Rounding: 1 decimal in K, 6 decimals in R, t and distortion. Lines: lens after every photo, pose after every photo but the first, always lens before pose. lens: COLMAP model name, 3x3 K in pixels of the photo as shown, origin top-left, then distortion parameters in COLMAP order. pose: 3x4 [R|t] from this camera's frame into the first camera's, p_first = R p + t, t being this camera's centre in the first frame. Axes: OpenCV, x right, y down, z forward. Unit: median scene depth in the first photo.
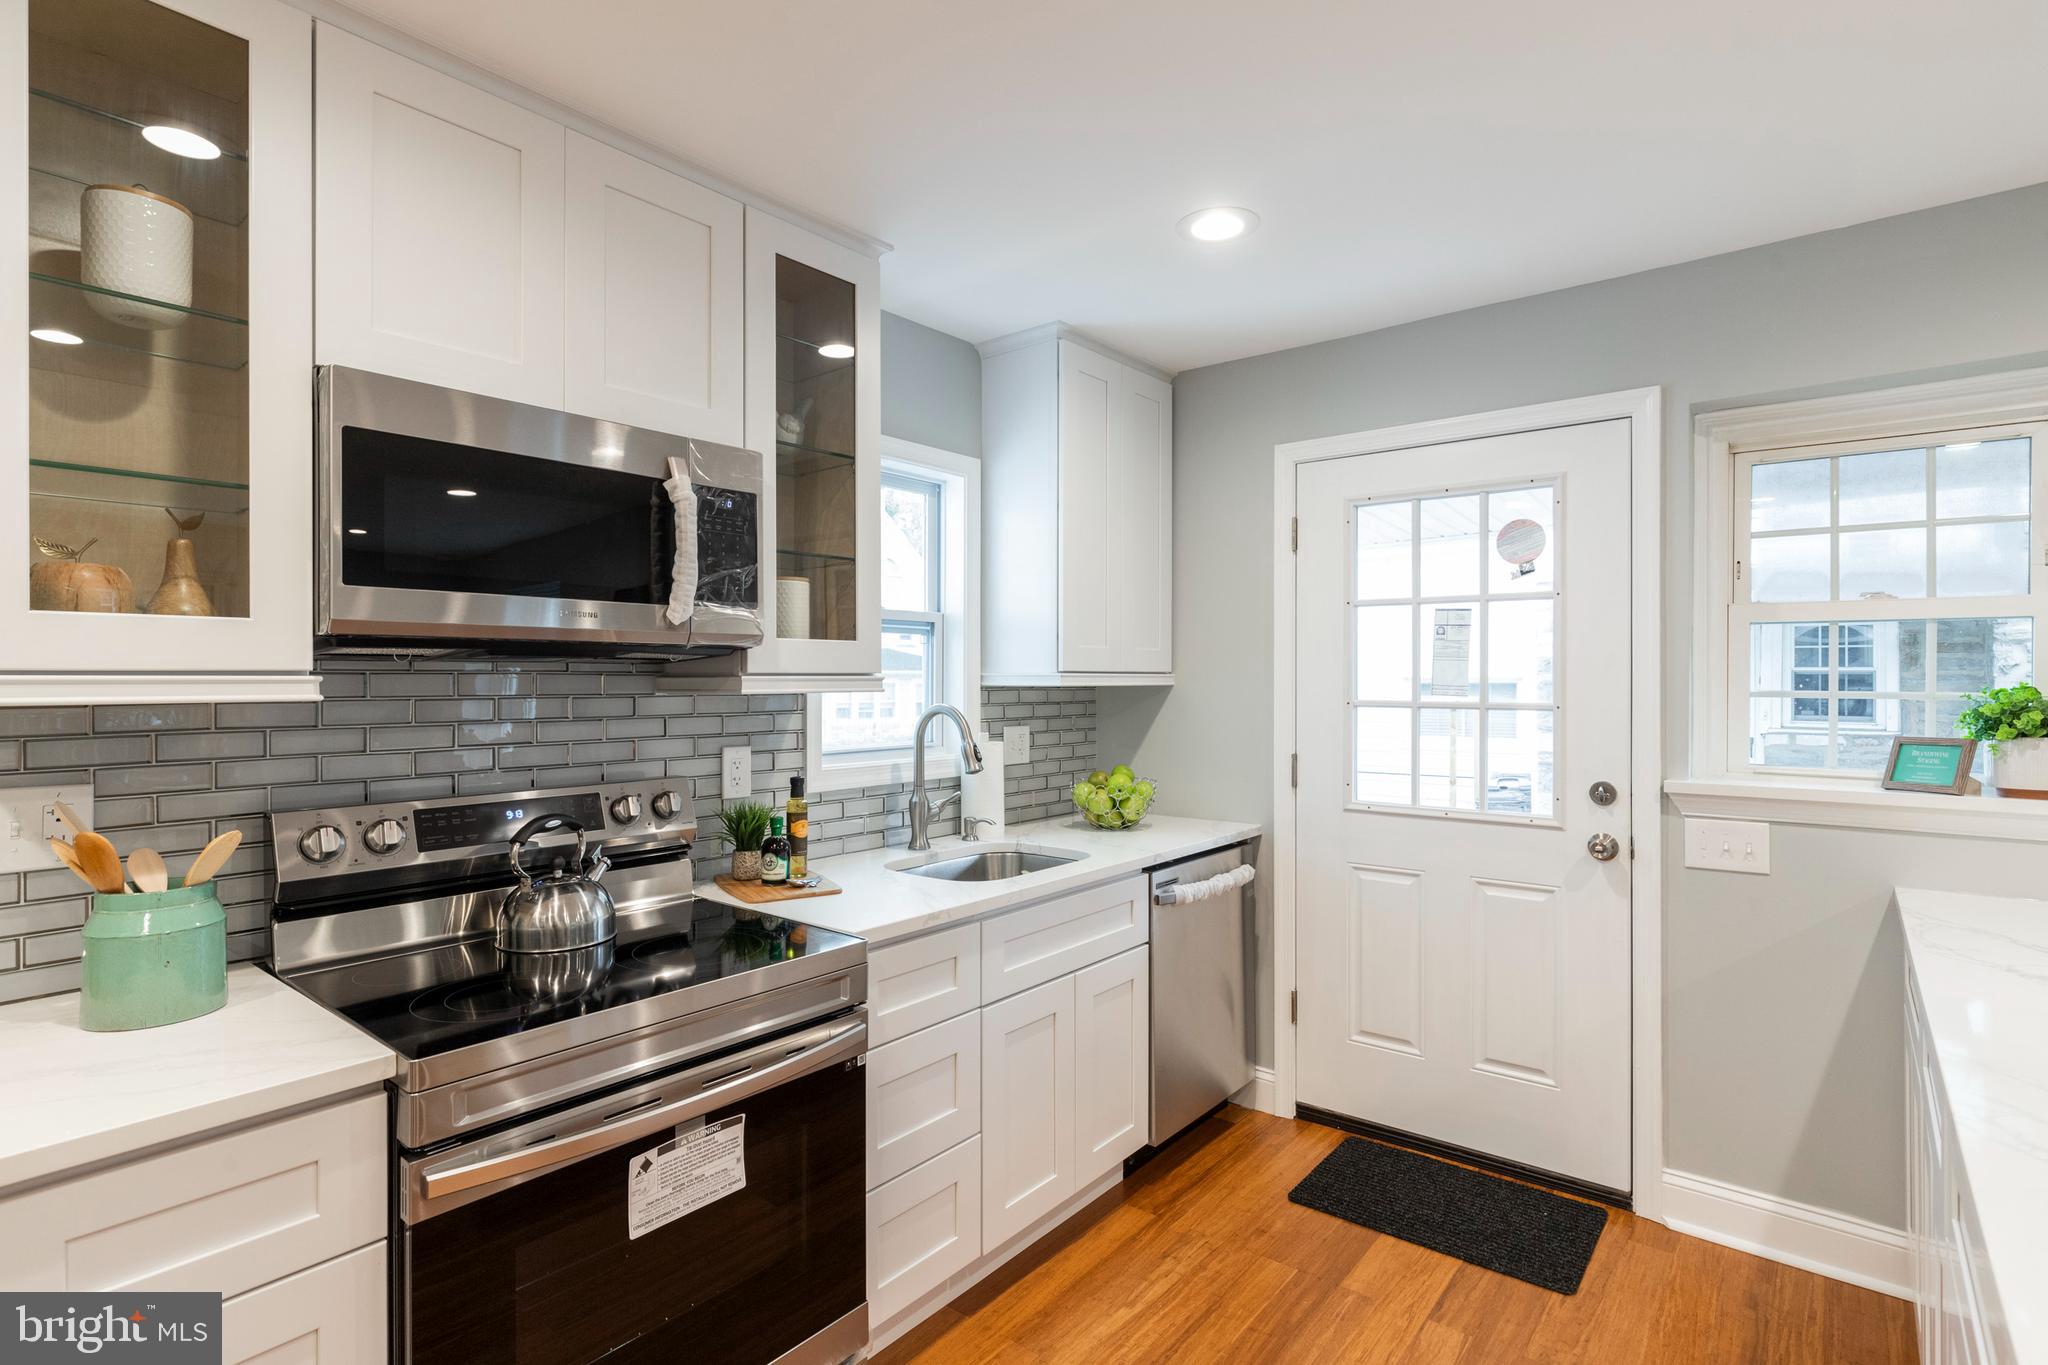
lens RADIAL K [[997.9, 0, 1051.2], [0, 997.9, 679.8], [0, 0, 1]] dist [-0.009914, 0.002348]
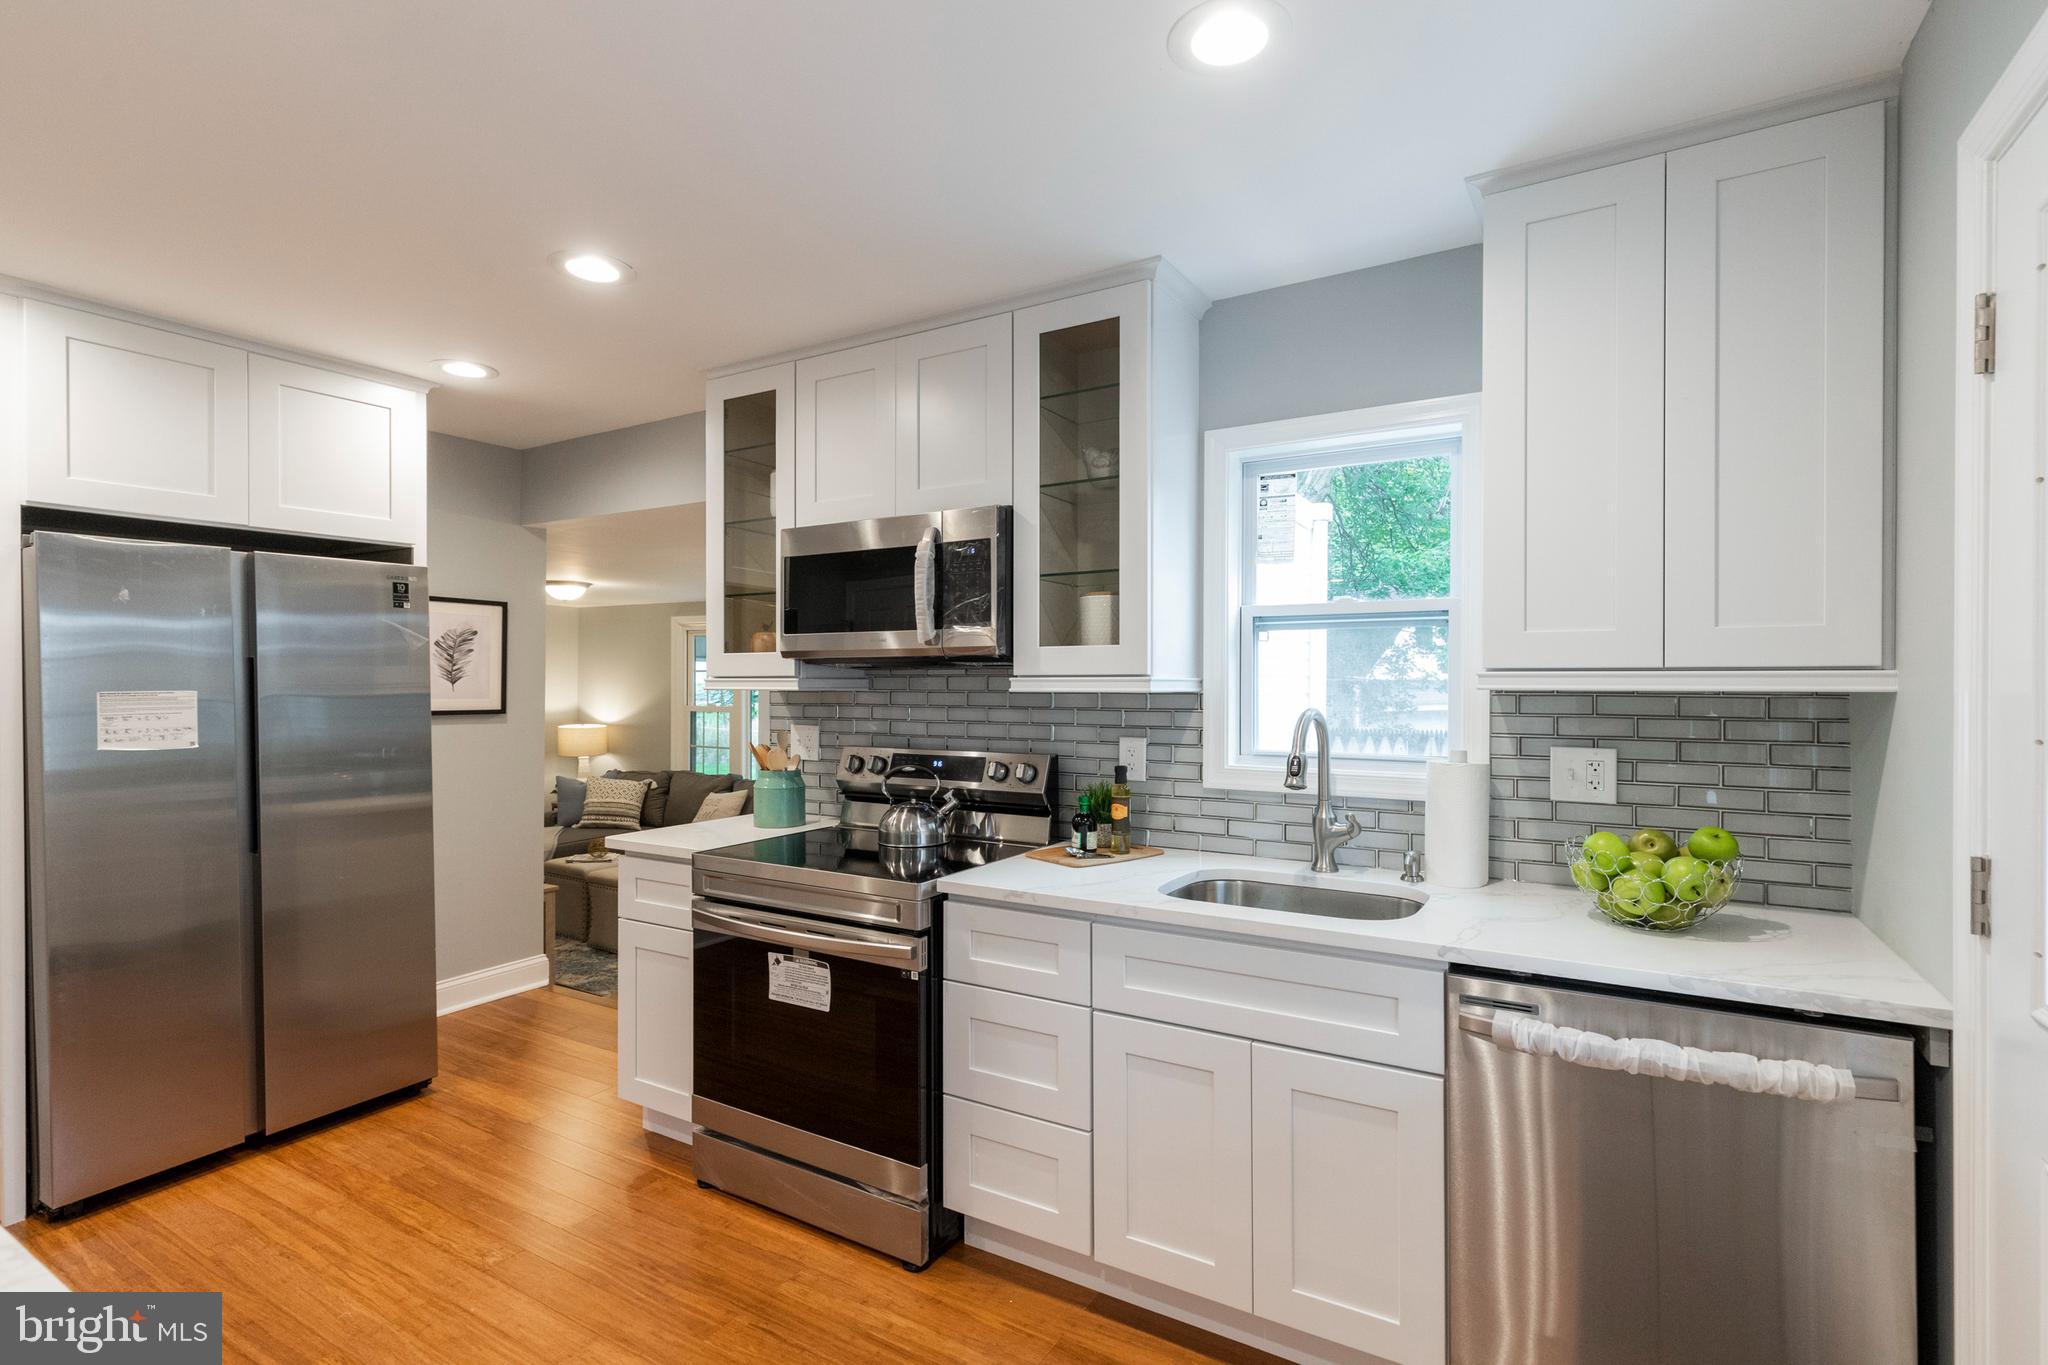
lens RADIAL K [[935.7, 0, 988.1], [0, 935.7, 680.0], [0, 0, 1]] dist [0.002250, -0.002283]
pose [[0.125868, -0.000225, -0.992047, 0.795394], [0.000090, 1.000000, -0.000215, -0.000464], [0.992047, -0.000063, 0.125868, 0.728801]]
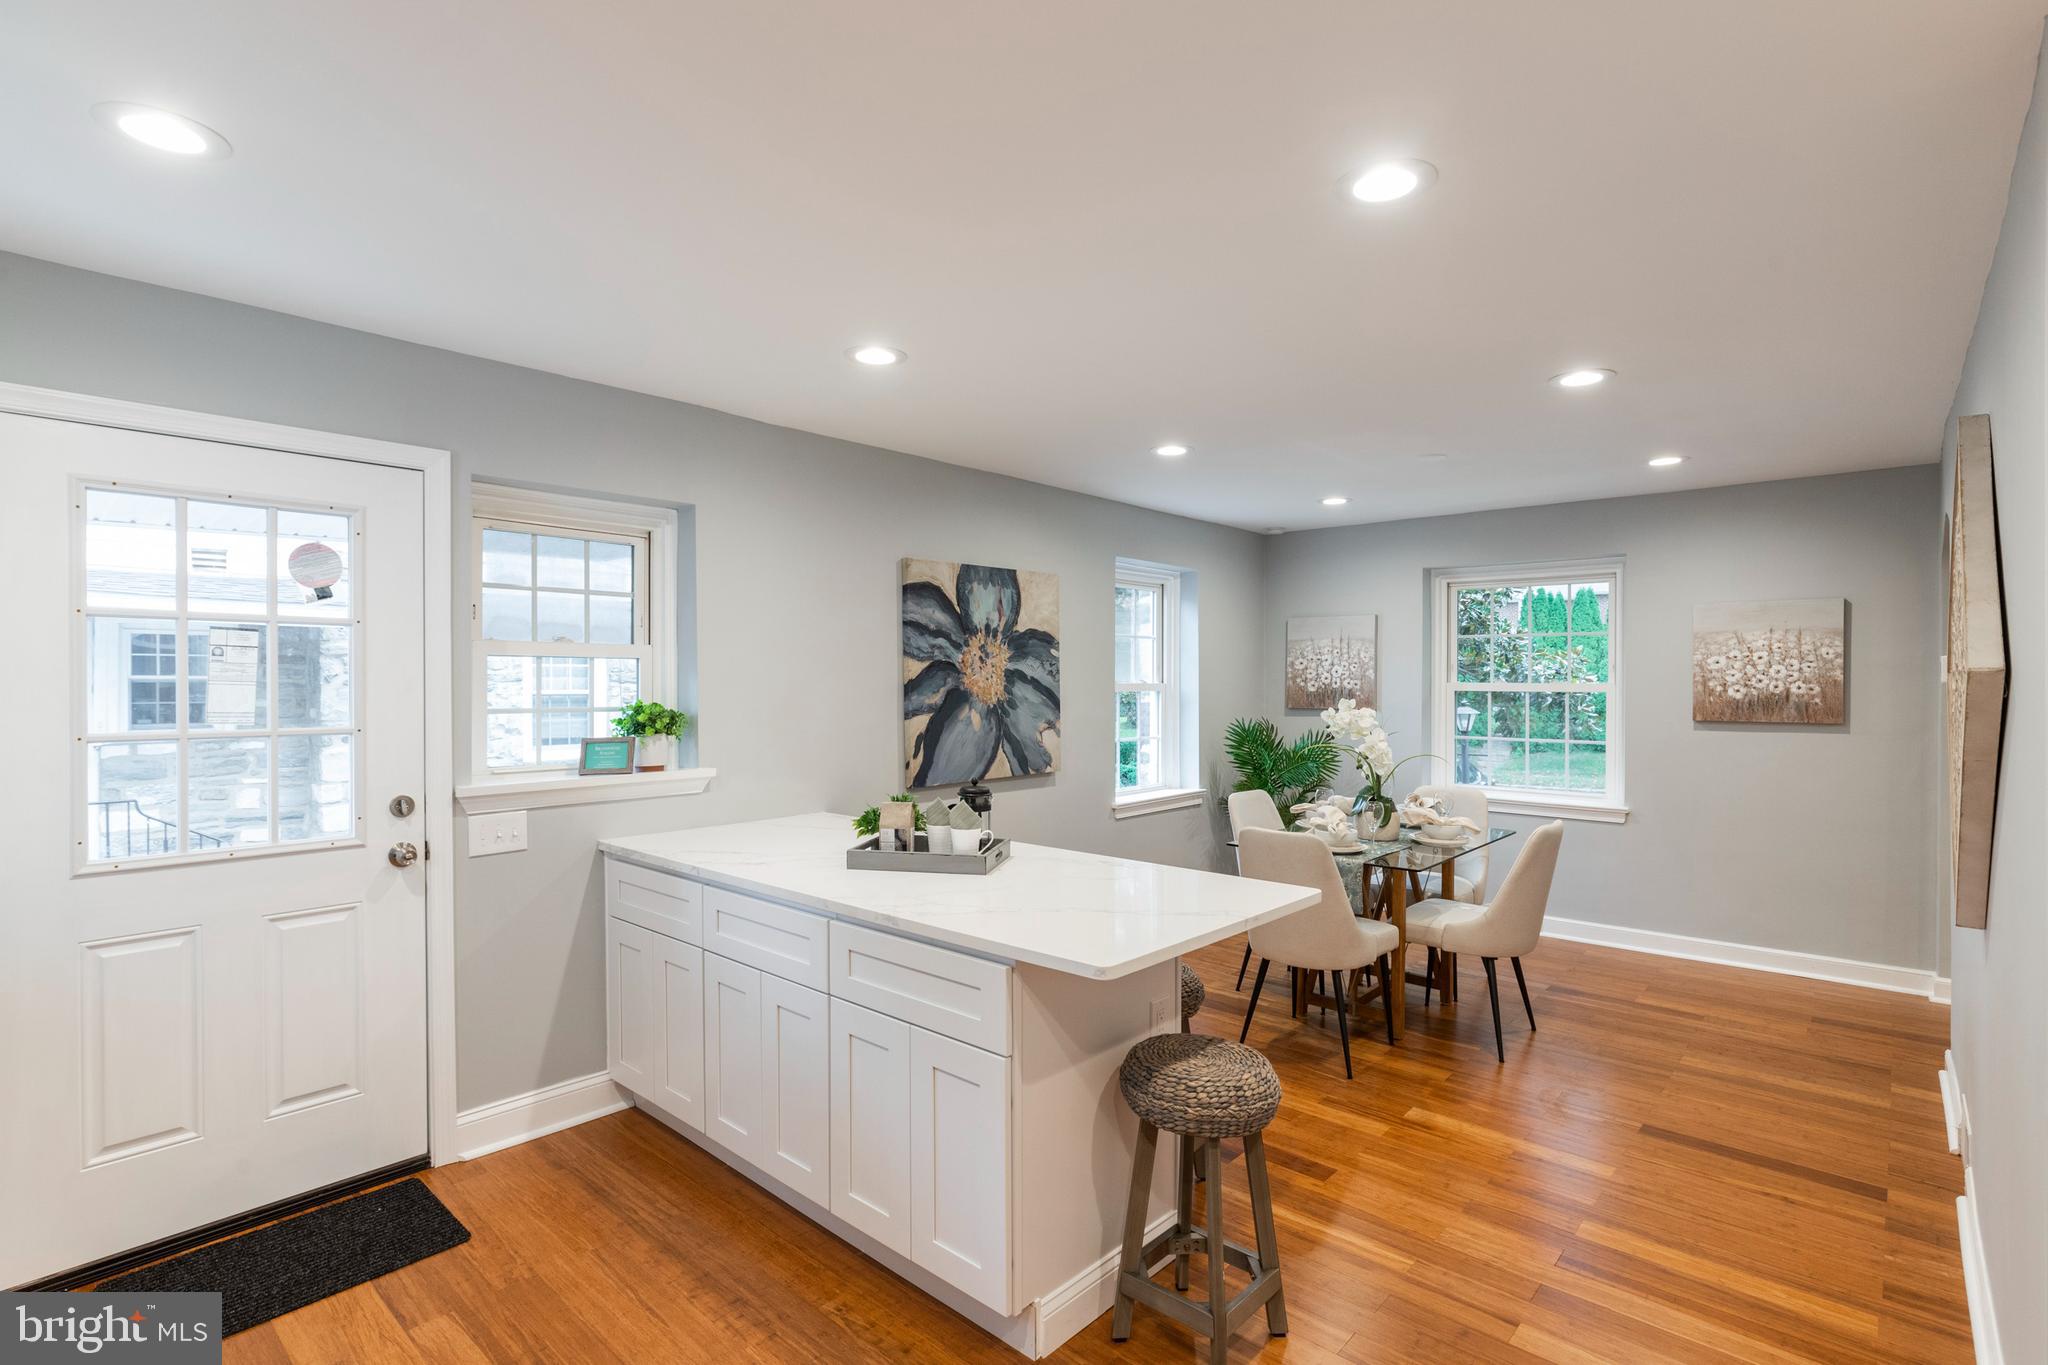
lens RADIAL K [[997.9, 0, 1007.1], [0, 997.9, 683.8], [0, 0, 1]] dist [-0.009914, 0.002348]
pose [[0.054586, -0.001325, 0.998508, -0.578274], [0.005987, 0.999982, 0.001000, -0.020425], [-0.998491, 0.005923, 0.054593, 0.305000]]
